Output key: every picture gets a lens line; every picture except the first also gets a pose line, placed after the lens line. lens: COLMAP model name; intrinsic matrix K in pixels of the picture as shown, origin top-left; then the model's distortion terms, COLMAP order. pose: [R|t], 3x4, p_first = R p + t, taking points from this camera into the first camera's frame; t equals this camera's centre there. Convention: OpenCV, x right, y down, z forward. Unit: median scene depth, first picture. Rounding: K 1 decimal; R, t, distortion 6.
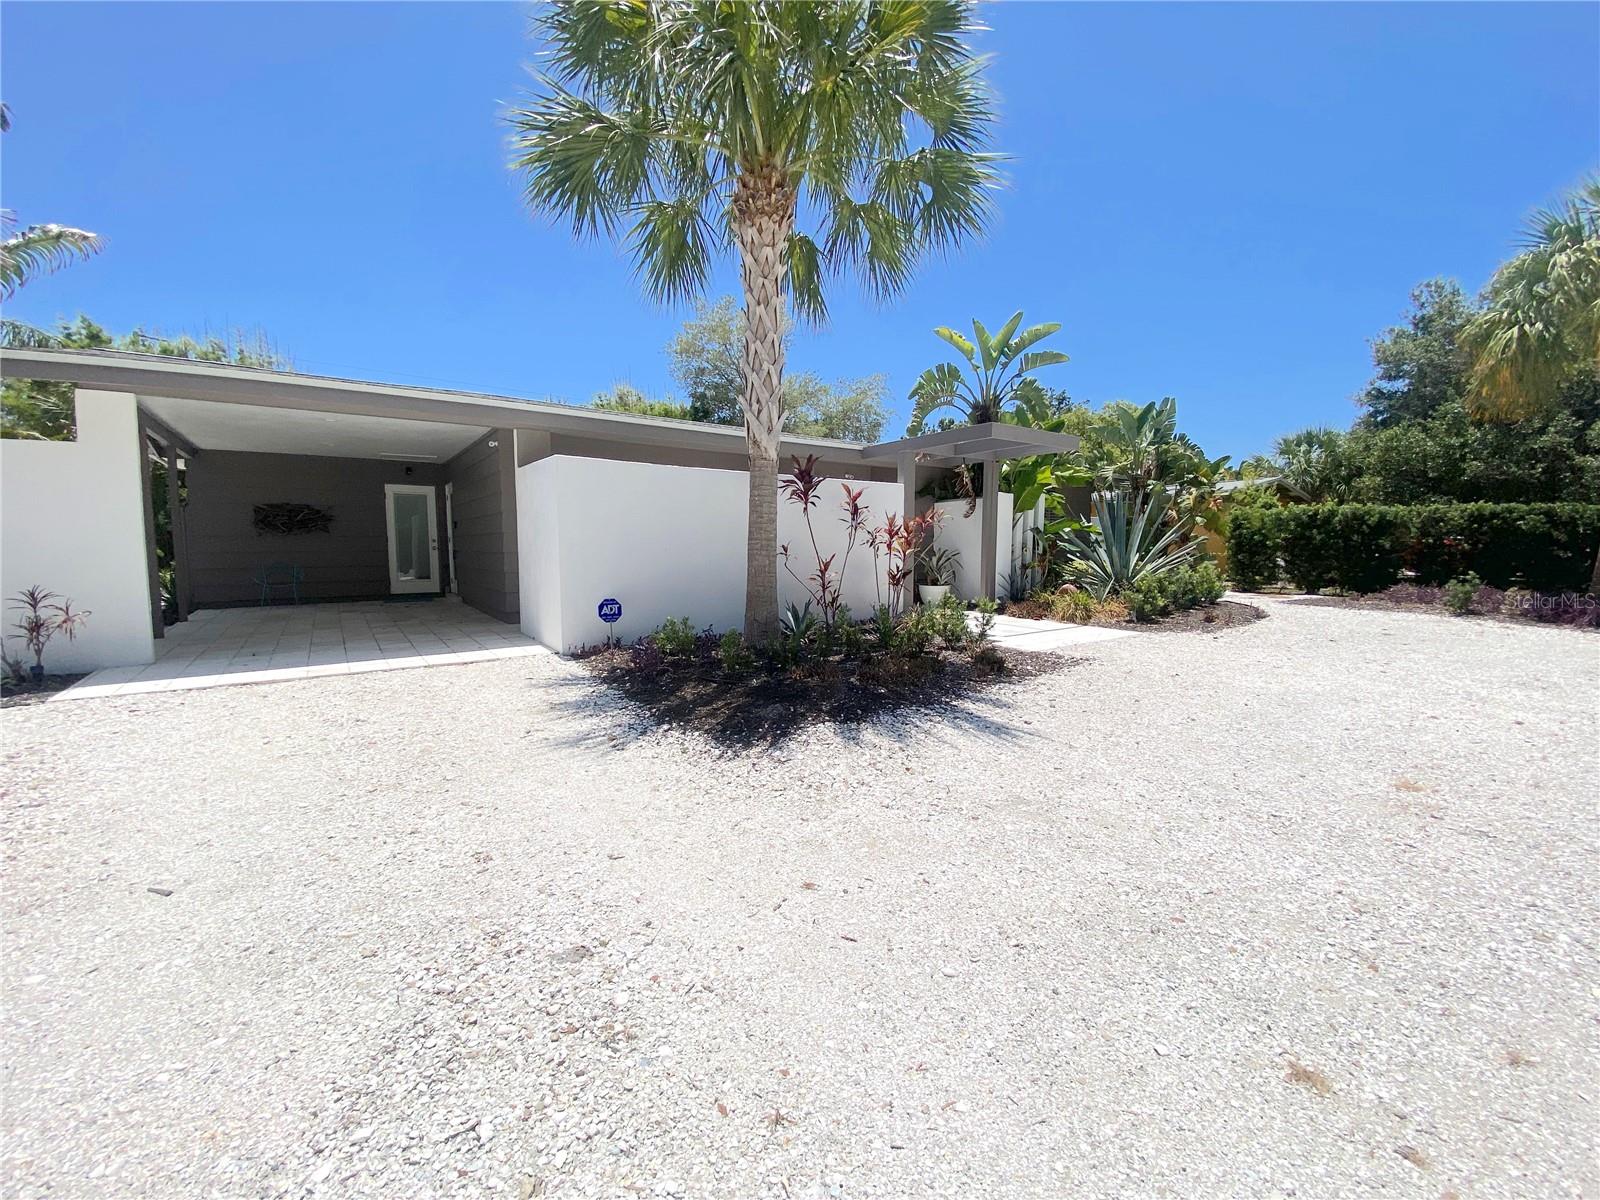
lens RADIAL K [[649.7, 0, 800.0], [0, 649.7, 600.0], [0, 0, 1]] dist [0.013129, -0.015961]
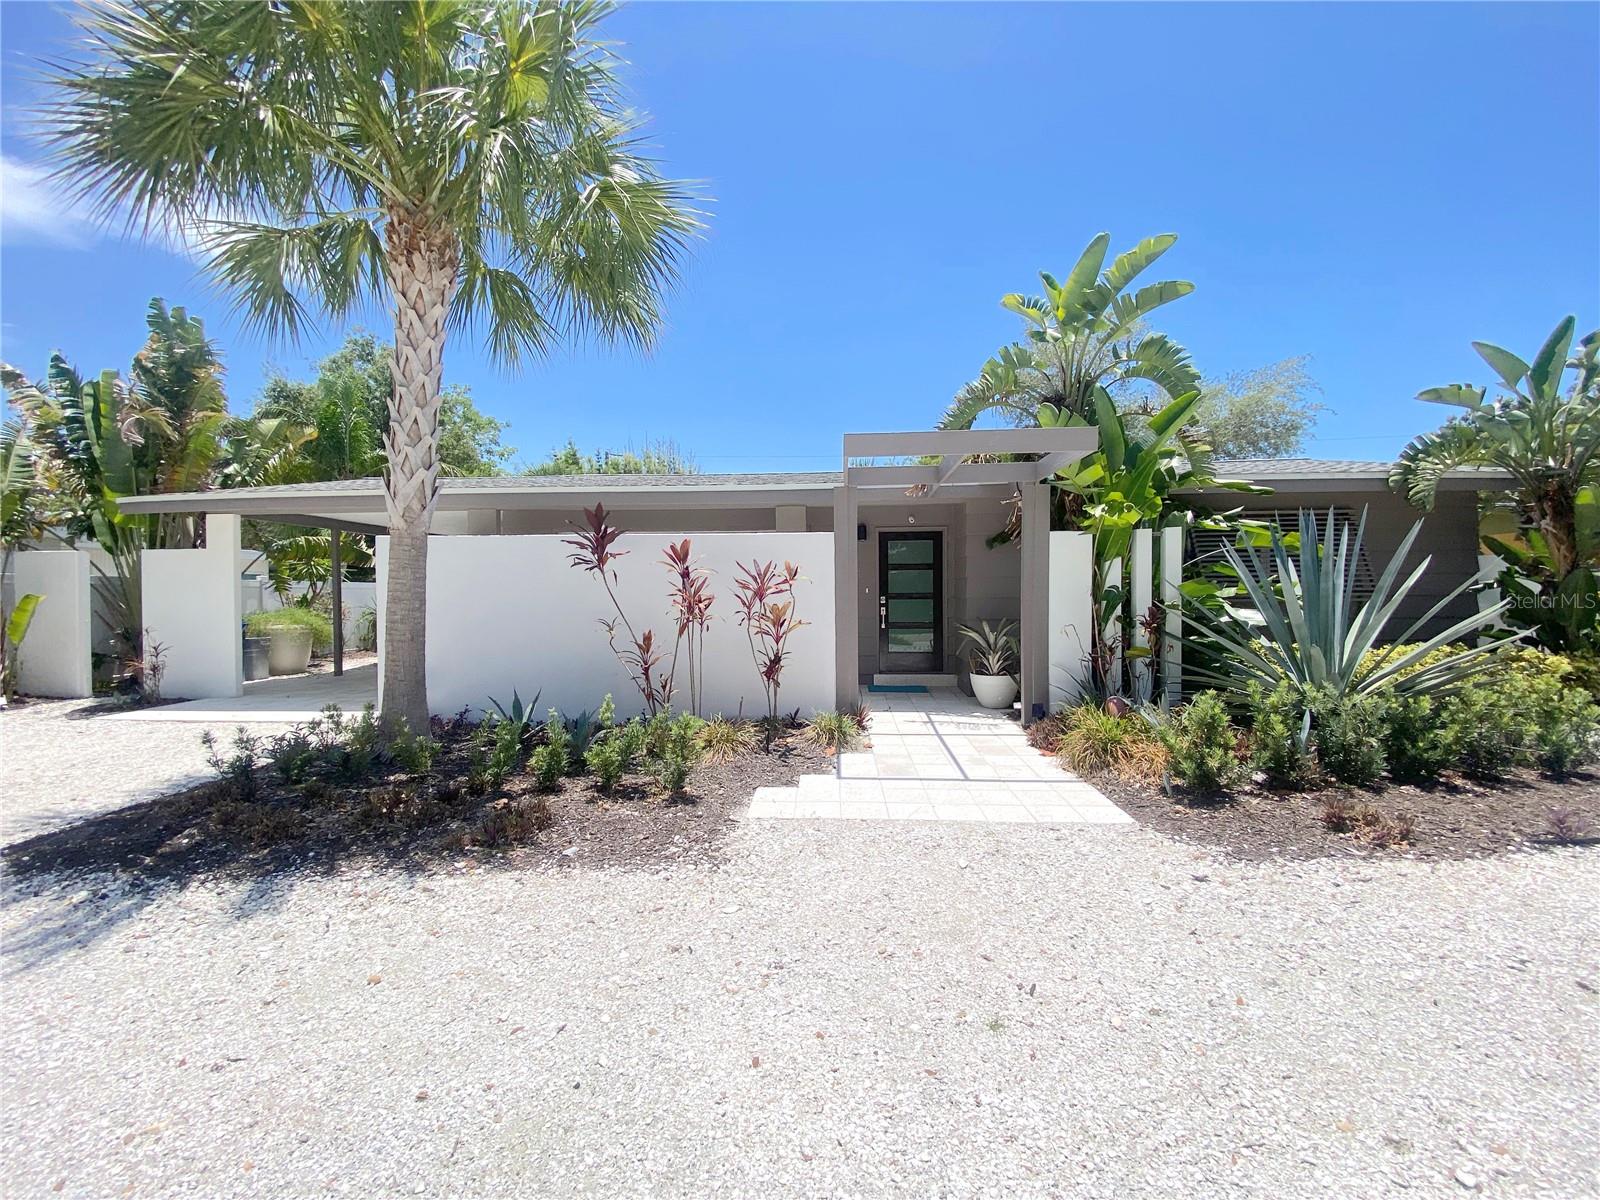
lens RADIAL K [[649.7, 0, 800.0], [0, 649.7, 600.0], [0, 0, 1]] dist [0.013129, -0.015961]
pose [[0.785456, 0.006048, -0.618888, 0.827677], [-0.046051, 0.997751, -0.048696, -0.101324], [0.617202, 0.066749, 0.783968, 0.622256]]
